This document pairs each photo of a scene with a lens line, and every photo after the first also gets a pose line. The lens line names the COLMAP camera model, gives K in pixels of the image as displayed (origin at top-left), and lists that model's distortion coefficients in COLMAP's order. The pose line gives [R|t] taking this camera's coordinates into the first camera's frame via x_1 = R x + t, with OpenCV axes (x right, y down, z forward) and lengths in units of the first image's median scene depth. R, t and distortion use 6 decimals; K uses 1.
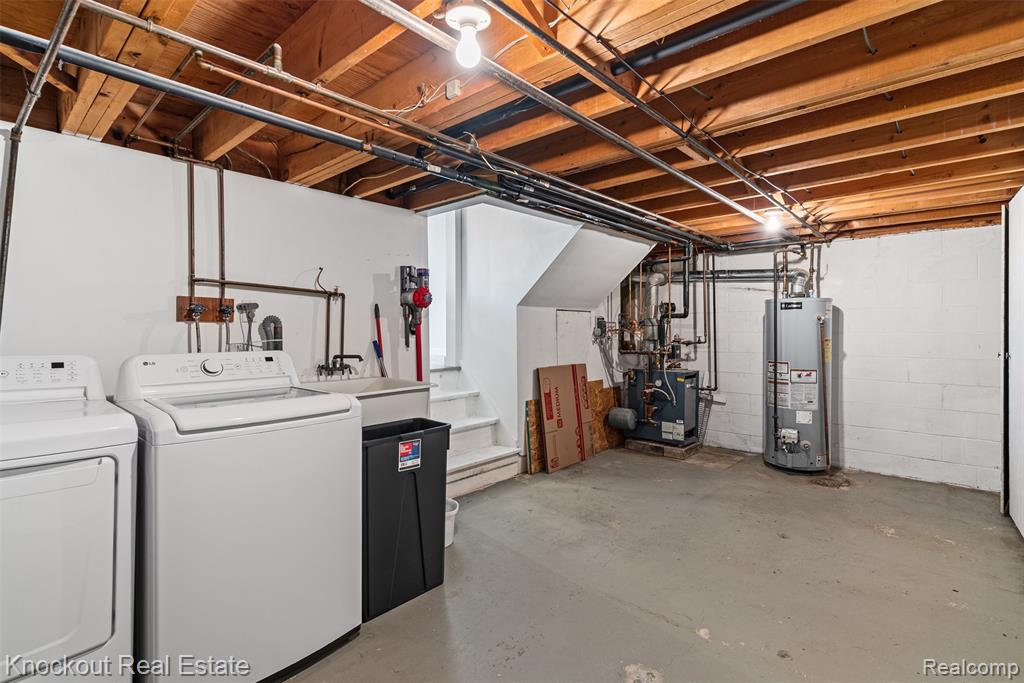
lens RADIAL K [[491.7, 0, 507.5], [0, 491.7, 335.0], [0, 0, 1]] dist [0.007482, -0.002321]
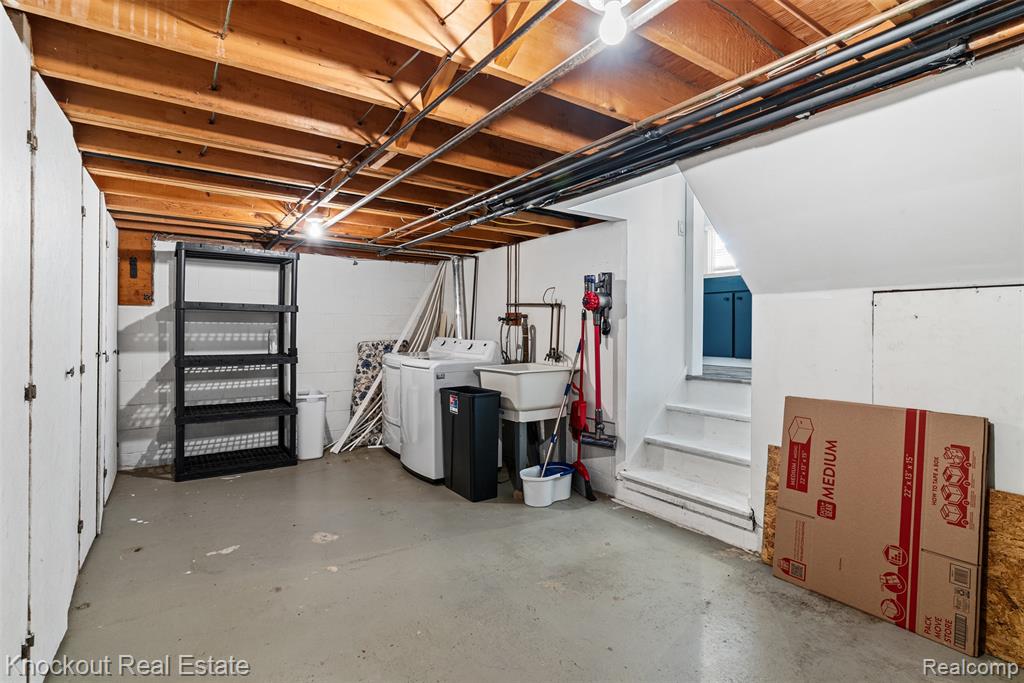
lens RADIAL K [[491.7, 0, 508.4], [0, 491.7, 335.3], [0, 0, 1]] dist [0.007482, -0.002321]
pose [[-0.229931, 0.014081, -0.973105, 0.916537], [-0.012497, 0.999770, 0.017420, -0.015425], [0.973127, 0.016166, -0.229702, 1.036425]]
